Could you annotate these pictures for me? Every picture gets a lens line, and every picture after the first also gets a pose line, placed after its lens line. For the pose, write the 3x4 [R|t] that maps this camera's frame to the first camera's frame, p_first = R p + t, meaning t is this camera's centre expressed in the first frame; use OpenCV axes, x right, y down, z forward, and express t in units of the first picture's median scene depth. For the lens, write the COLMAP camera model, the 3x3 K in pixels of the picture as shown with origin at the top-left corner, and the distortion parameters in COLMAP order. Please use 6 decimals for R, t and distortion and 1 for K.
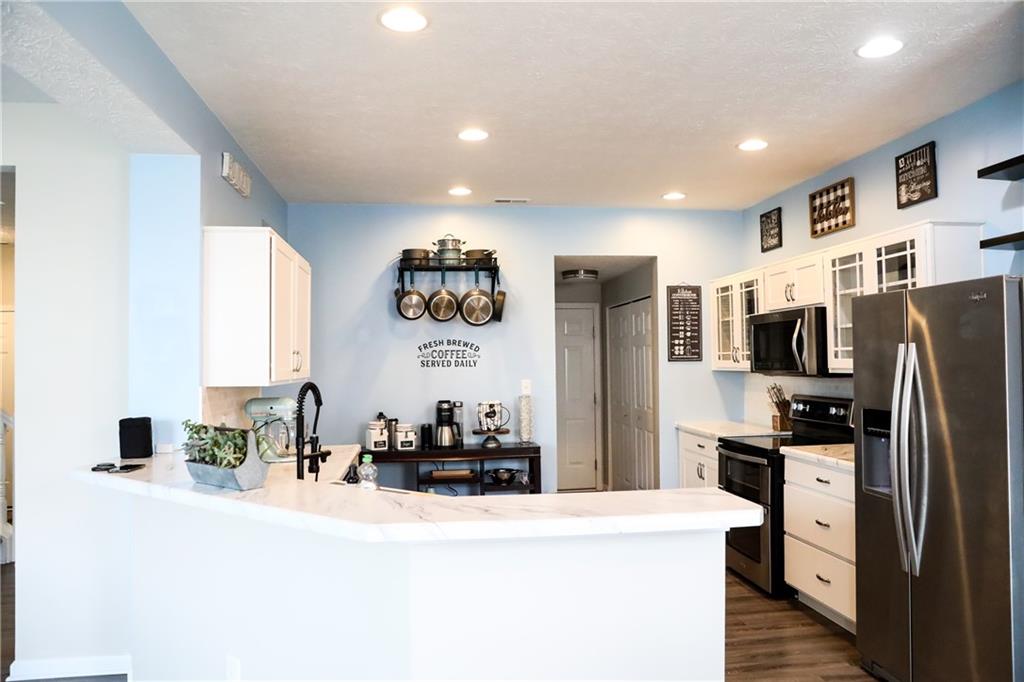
lens RADIAL K [[711.3, 0, 510.4], [0, 711.3, 342.0], [0, 0, 1]] dist [-0.056792, 0.007663]
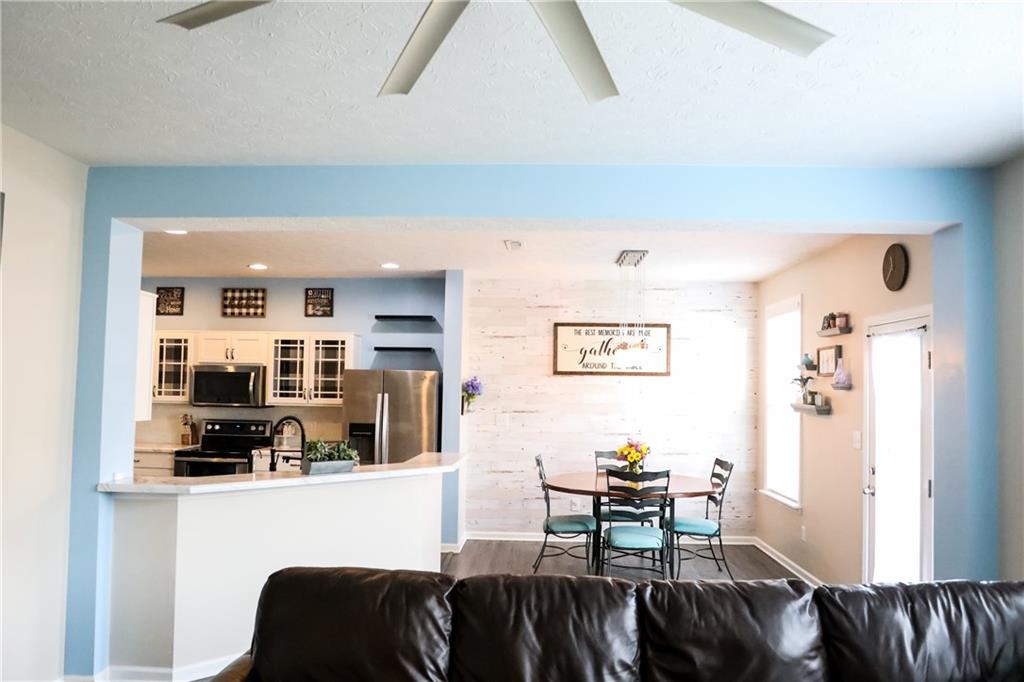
lens RADIAL K [[711.3, 0, 511.9], [0, 711.3, 341.4], [0, 0, 1]] dist [-0.056792, 0.007663]
pose [[0.140456, 0.067258, 0.987800, -1.094738], [-0.044390, 0.997115, -0.061580, -0.029617], [-0.989091, -0.035199, 0.143036, 0.166135]]
